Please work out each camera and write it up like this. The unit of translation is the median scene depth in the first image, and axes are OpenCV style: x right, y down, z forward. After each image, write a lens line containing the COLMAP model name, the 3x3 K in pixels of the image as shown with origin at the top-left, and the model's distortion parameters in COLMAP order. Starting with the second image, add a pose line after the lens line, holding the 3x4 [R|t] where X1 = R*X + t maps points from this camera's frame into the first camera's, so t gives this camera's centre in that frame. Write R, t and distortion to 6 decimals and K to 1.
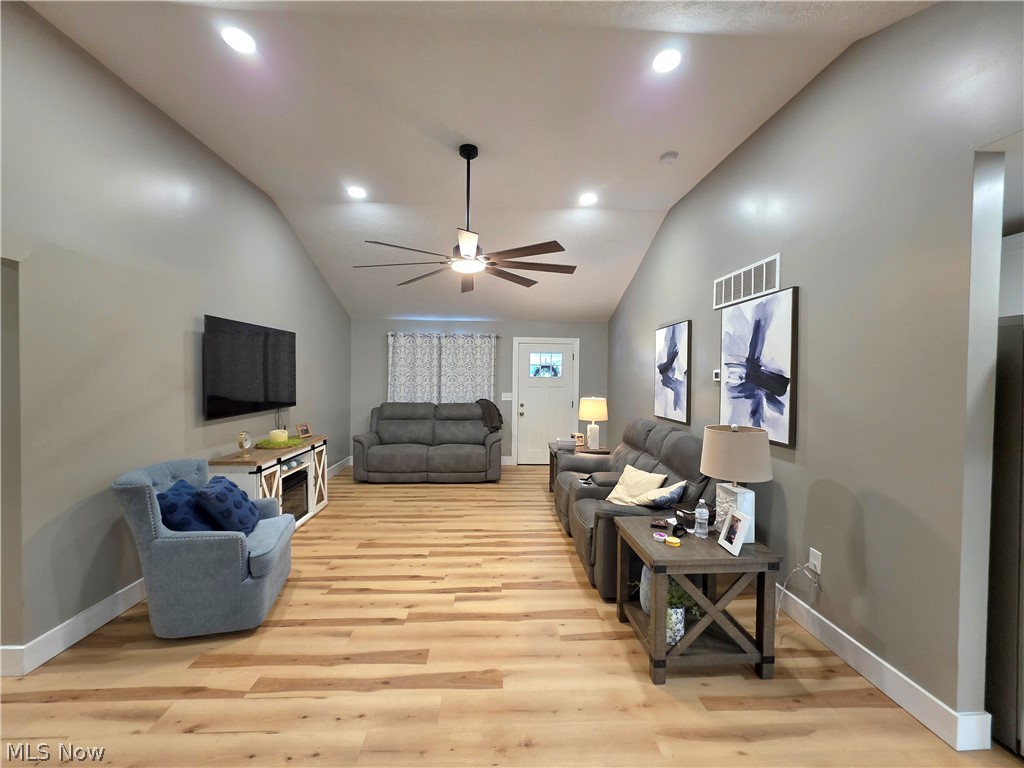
lens RADIAL K [[408.0, 0, 509.8], [0, 408.0, 383.9], [0, 0, 1]] dist [0.002452, 0.000143]
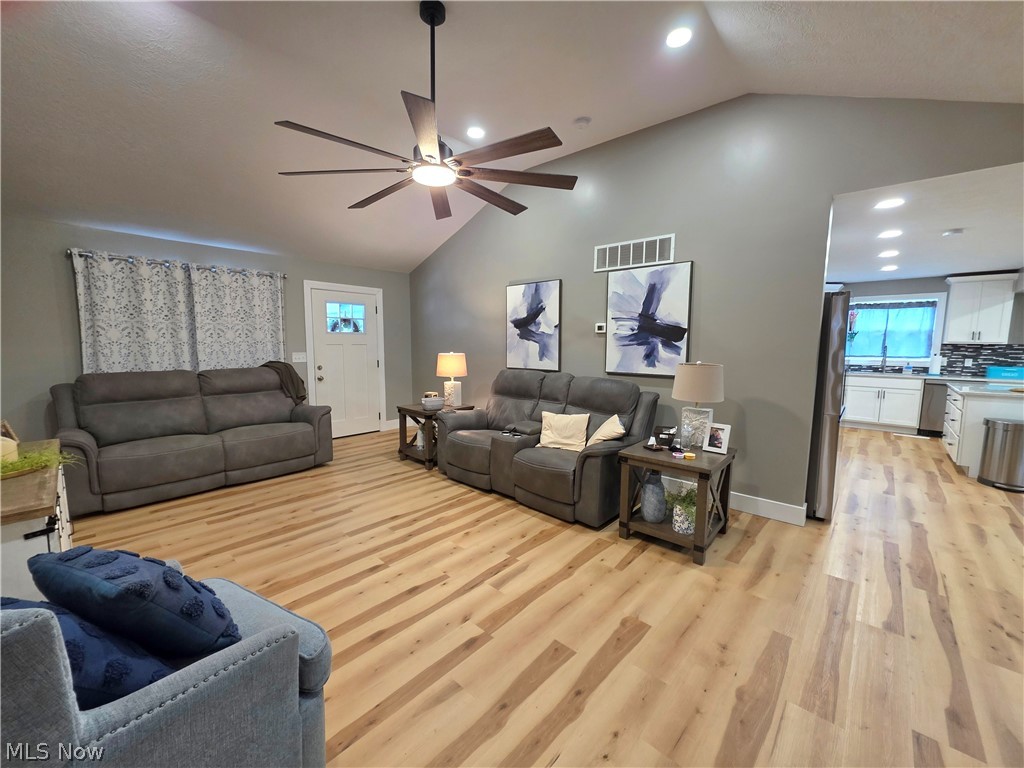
lens RADIAL K [[408.0, 0, 511.9], [0, 408.0, 384.4], [0, 0, 1]] dist [0.002452, 0.000143]
pose [[0.704584, -0.079383, 0.705166, -0.451589], [0.014305, 0.995110, 0.097729, 0.019561], [-0.709476, -0.058771, 0.702275, 0.275014]]
